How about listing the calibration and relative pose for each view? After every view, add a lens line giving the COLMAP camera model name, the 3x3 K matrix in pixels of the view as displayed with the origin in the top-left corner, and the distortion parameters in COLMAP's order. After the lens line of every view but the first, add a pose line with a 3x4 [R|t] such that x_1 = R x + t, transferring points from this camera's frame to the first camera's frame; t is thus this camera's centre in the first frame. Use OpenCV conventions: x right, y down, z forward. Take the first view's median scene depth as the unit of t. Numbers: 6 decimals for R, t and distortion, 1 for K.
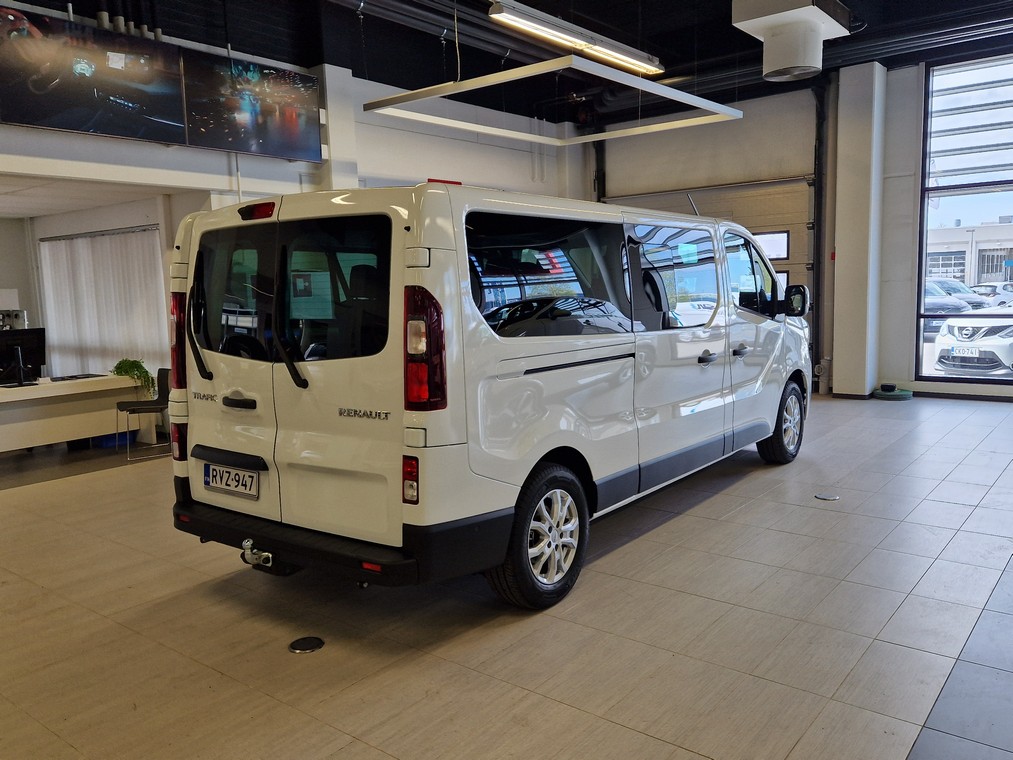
lens RADIAL K [[832.6, 0, 506.5], [0, 832.6, 380.0], [0, 0, 1]] dist [0.095520, -0.126365]
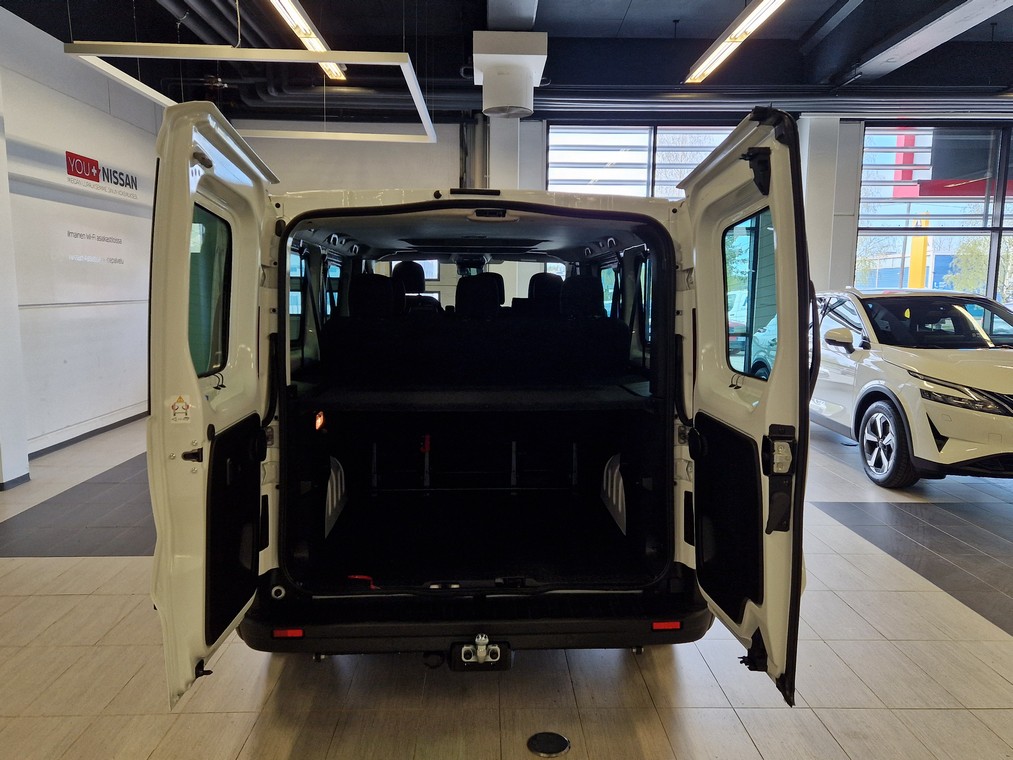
lens RADIAL K [[832.6, 0, 506.5], [0, 832.6, 380.0], [0, 0, 1]] dist [0.095520, -0.126365]
pose [[0.776664, -0.014989, 0.629737, -0.646711], [0.034711, 0.999216, -0.019027, -0.005523], [-0.628959, 0.036636, 0.776575, 0.390548]]
